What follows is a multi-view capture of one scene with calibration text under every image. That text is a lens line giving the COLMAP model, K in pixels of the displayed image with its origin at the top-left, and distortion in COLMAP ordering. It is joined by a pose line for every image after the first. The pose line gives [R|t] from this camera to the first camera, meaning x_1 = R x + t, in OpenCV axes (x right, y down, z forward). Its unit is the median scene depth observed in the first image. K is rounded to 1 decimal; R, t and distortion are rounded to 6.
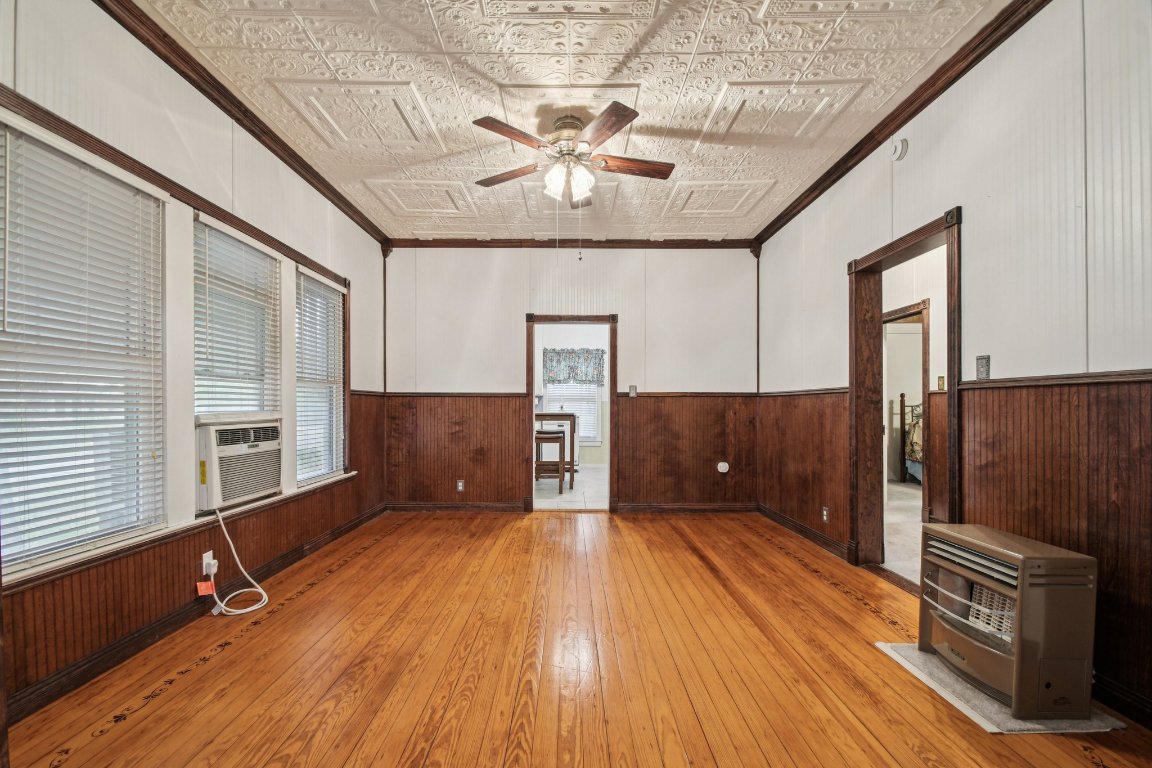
lens RADIAL K [[512.2, 0, 574.0], [0, 512.2, 412.7], [0, 0, 1]] dist [0.003187, -0.002518]
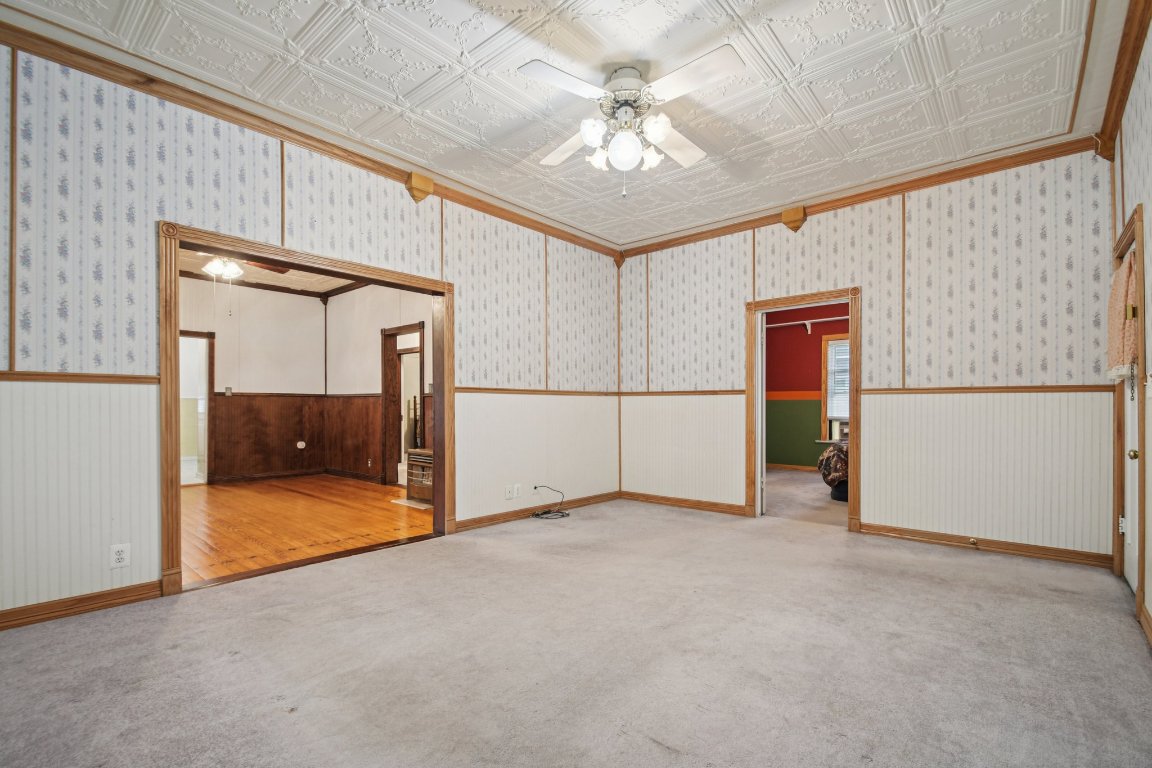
lens RADIAL K [[512.2, 0, 571.6], [0, 512.2, 406.2], [0, 0, 1]] dist [0.003187, -0.002518]
pose [[0.666577, 0.001984, 0.745434, -0.377952], [0.004484, 0.999968, -0.006671, 0.012548], [-0.745423, 0.007790, 0.666546, -0.729305]]
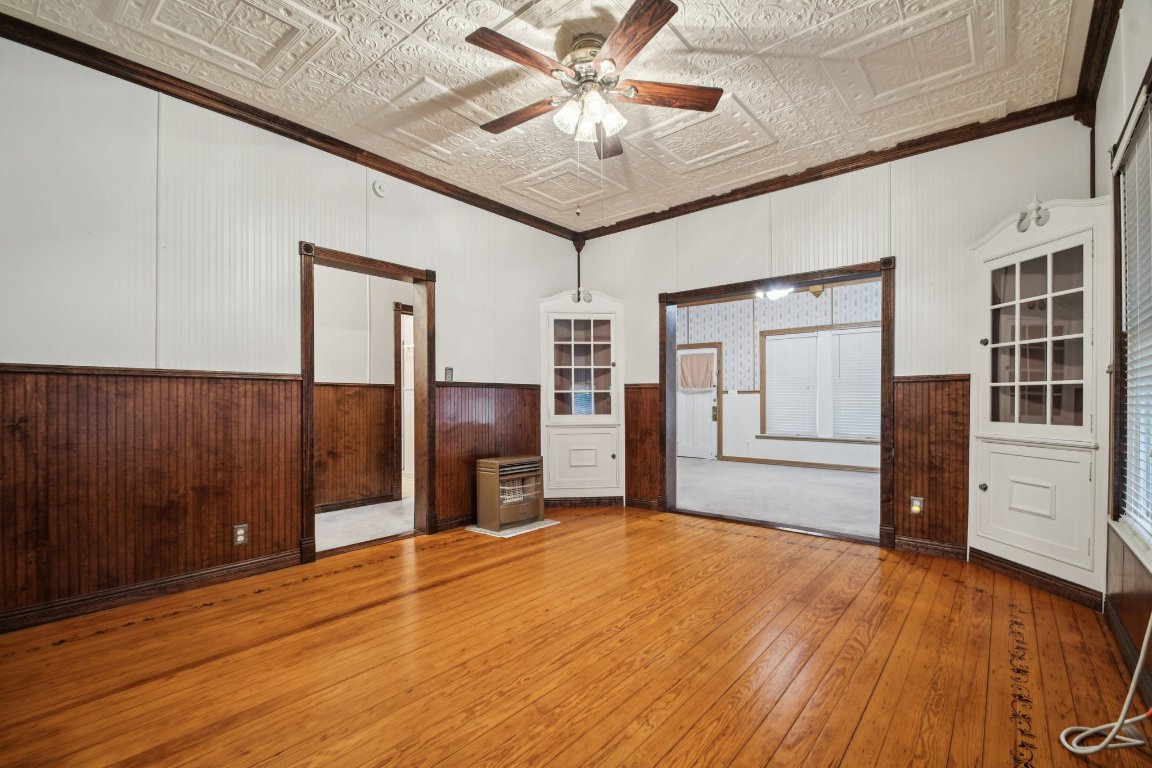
lens RADIAL K [[512.2, 0, 569.4], [0, 512.2, 402.0], [0, 0, 1]] dist [0.003187, -0.002518]
pose [[-0.754025, -0.000619, 0.656845, -0.401368], [0.007914, 0.999918, 0.010028, -0.005598], [-0.656798, 0.012760, -0.753959, 1.266155]]
